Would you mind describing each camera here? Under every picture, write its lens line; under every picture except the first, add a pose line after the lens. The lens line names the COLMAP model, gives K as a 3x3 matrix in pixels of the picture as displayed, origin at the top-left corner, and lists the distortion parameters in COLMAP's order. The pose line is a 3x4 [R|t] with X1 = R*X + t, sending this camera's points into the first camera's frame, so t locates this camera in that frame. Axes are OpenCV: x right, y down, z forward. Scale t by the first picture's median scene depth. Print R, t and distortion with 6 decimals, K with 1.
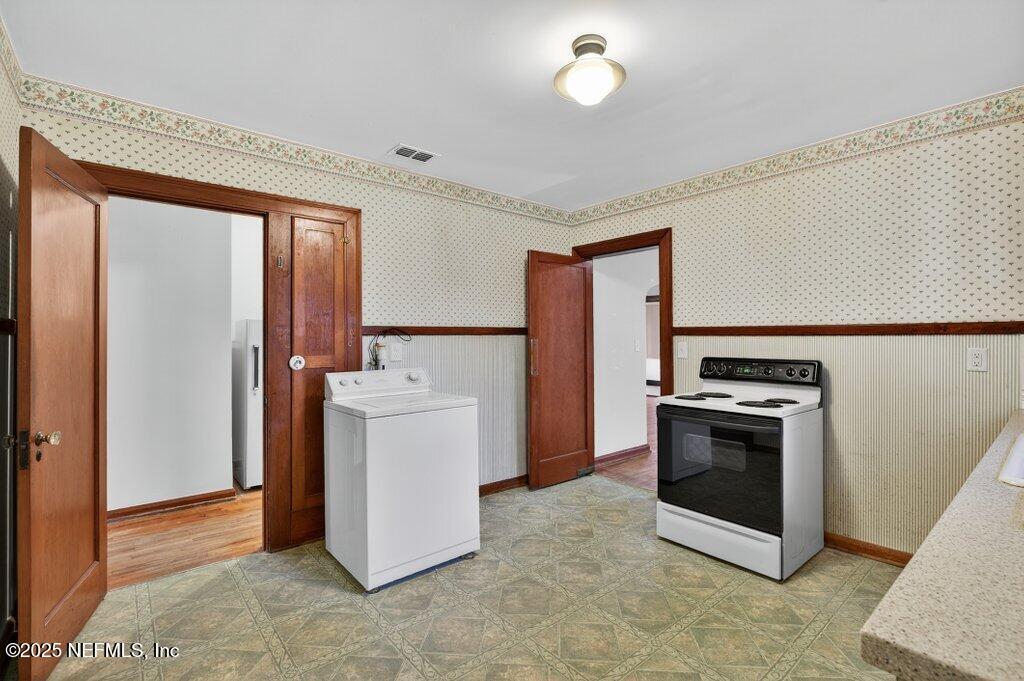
lens RADIAL K [[469.0, 0, 516.4], [0, 469.0, 339.9], [0, 0, 1]] dist [-0.000322, 0.000170]
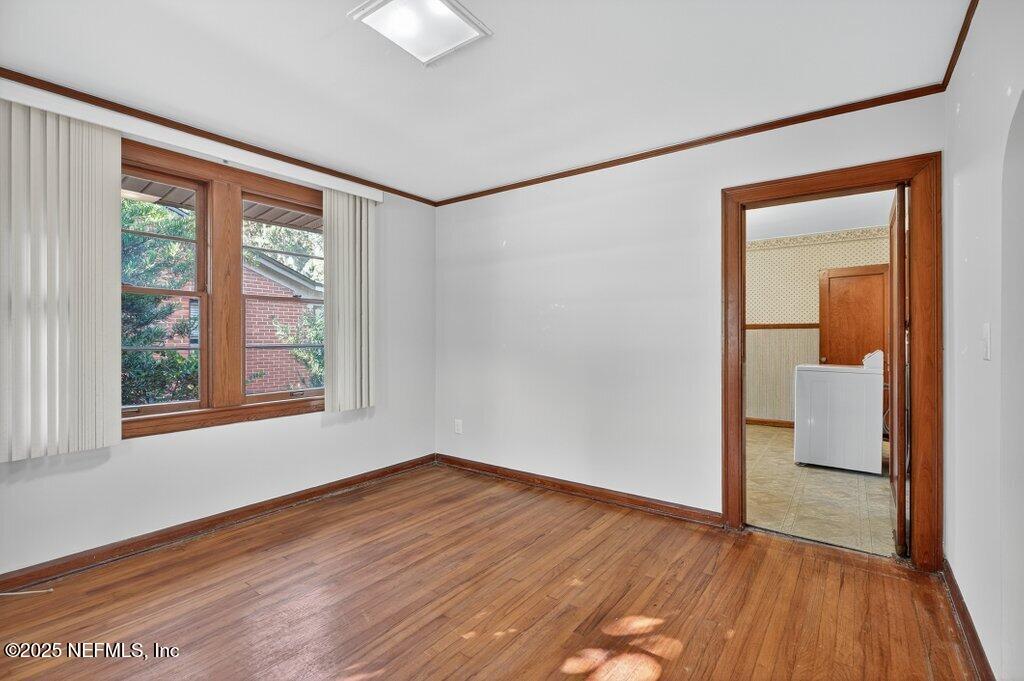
lens RADIAL K [[469.0, 0, 516.4], [0, 469.0, 339.9], [0, 0, 1]] dist [-0.000322, 0.000170]
pose [[-0.972170, 0.014919, -0.233802, 0.951738], [0.013960, 0.999886, 0.005756, 0.004580], [0.233861, 0.002332, -0.972267, 1.824251]]
